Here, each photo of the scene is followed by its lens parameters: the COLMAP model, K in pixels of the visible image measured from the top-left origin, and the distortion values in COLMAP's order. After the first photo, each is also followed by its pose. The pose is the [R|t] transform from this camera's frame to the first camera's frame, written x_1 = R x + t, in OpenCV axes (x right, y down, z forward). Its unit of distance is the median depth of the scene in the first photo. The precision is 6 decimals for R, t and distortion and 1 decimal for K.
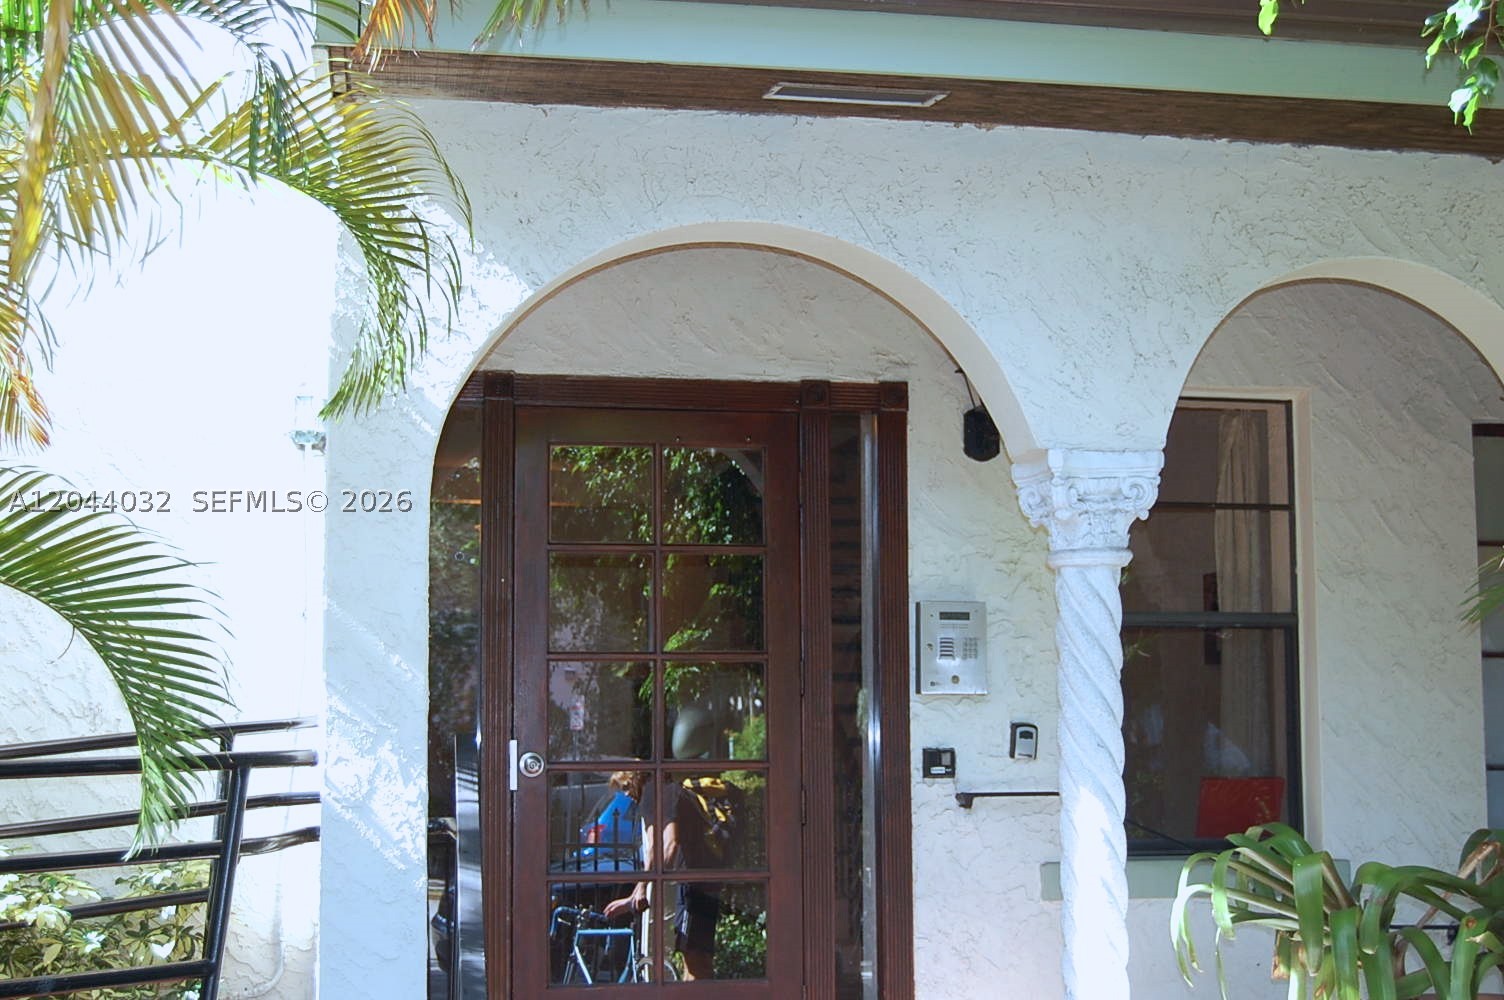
lens RADIAL K [[2018.3, 0, 753.0], [0, 2018.3, 453.8], [0, 0, 1]] dist [-0.009919, -0.060760]
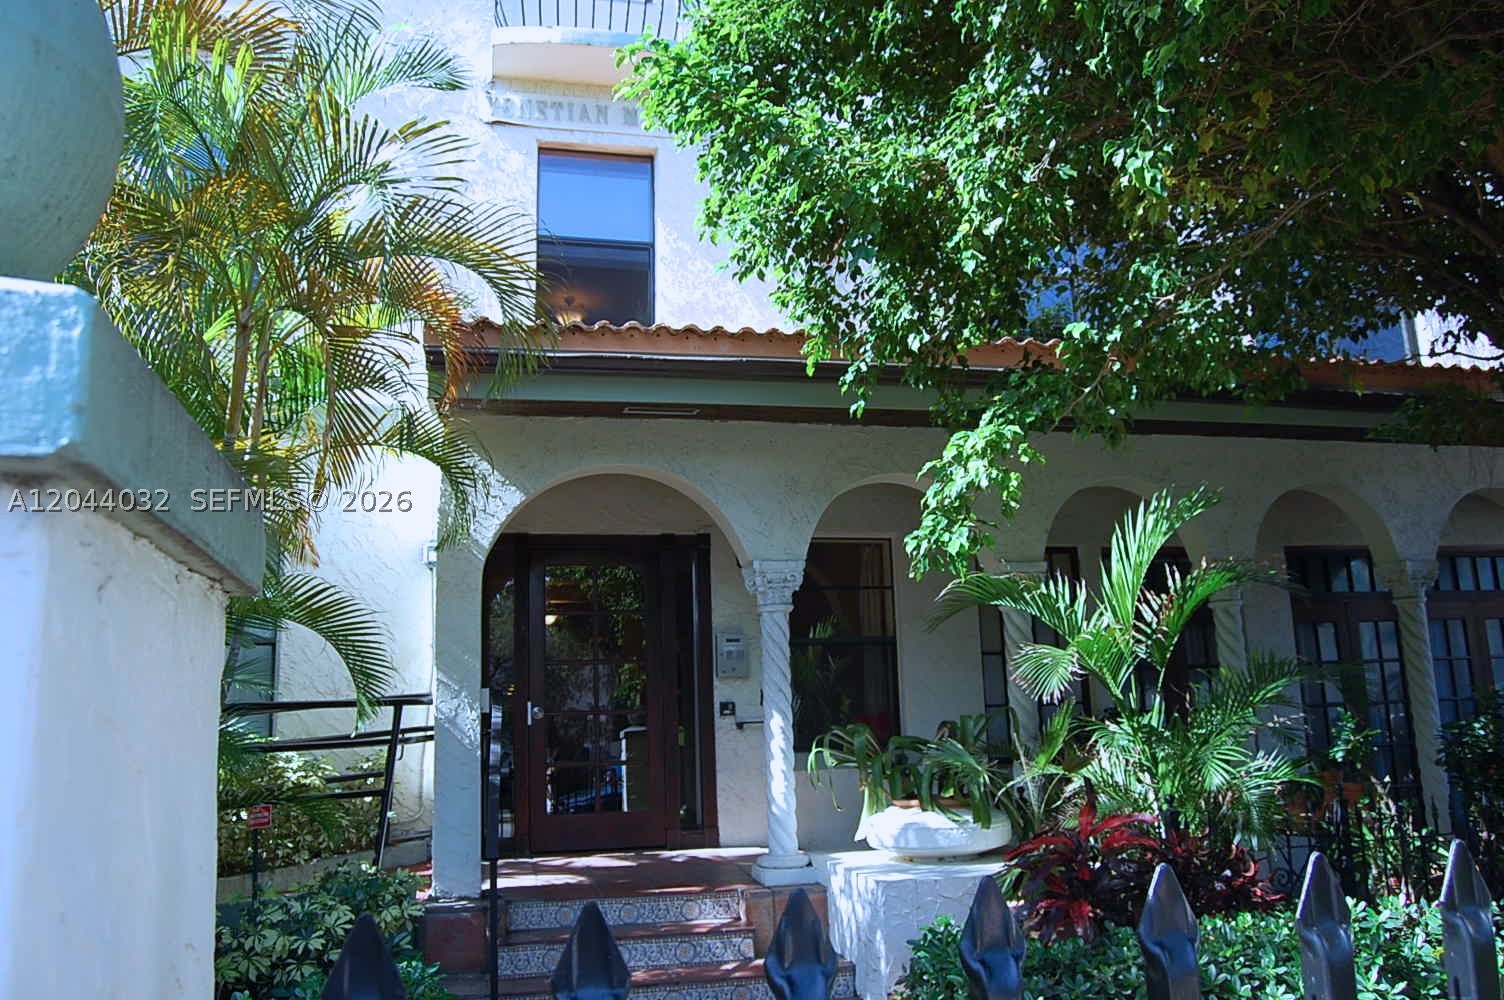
lens RADIAL K [[1158.2, 0, 753.9], [0, 1158.2, 489.5], [0, 0, 1]] dist [-0.056648, 0.002773]
pose [[0.999388, -0.020774, 0.028156, 0.110807], [0.022978, 0.996504, -0.080329, 0.022998], [-0.026389, 0.080926, 0.996371, -0.317007]]
